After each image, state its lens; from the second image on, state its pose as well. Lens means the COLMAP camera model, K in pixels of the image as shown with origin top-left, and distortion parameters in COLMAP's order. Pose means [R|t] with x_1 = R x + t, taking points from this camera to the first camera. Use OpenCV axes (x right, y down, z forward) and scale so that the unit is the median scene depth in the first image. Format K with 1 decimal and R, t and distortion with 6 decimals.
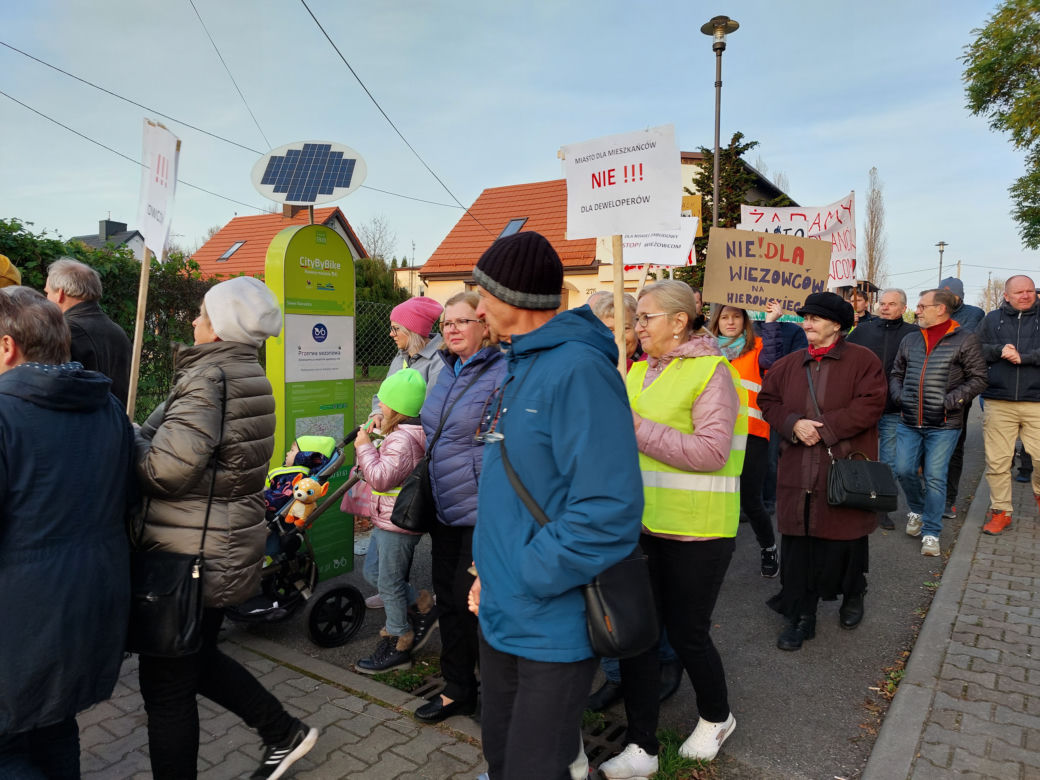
lens RADIAL K [[783.5, 0, 519.6], [0, 783.5, 392.3], [0, 0, 1]] dist [0.045562, -0.003095]
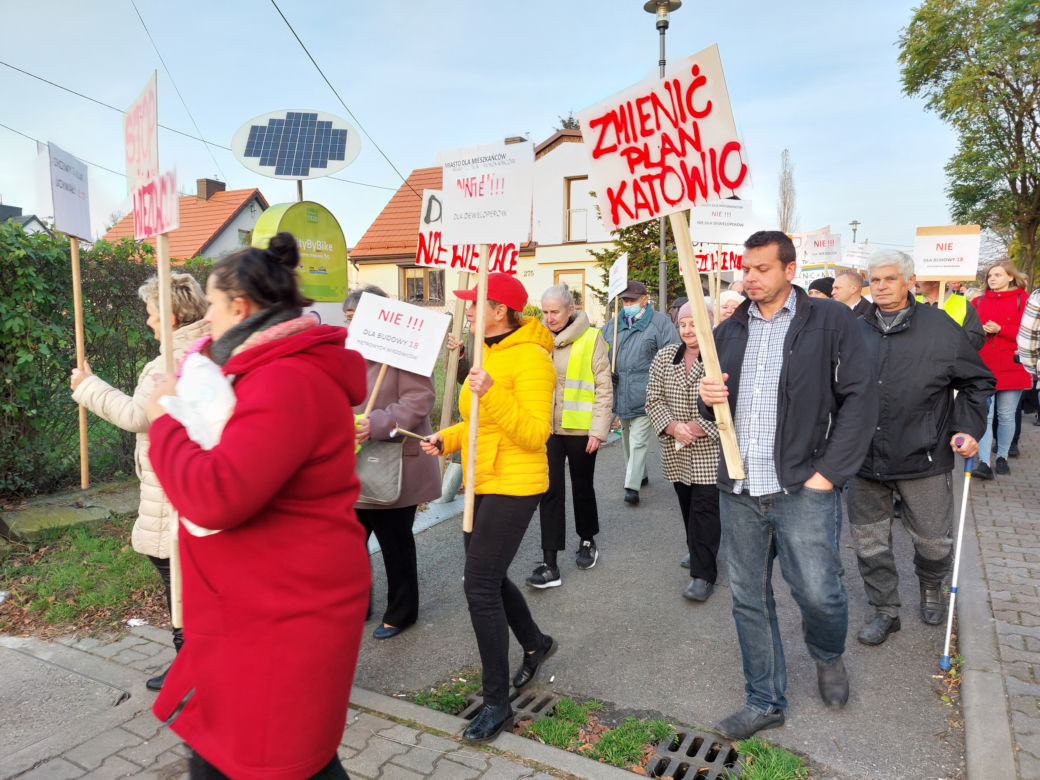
lens RADIAL K [[781.5, 0, 519.4], [0, 781.5, 384.1], [0, 0, 1]] dist [0.039948, -0.002844]
pose [[0.994071, -0.030084, 0.104493, -0.114149], [0.028858, 0.999496, 0.013222, -0.007904], [-0.104838, -0.010128, 0.994438, 0.072544]]
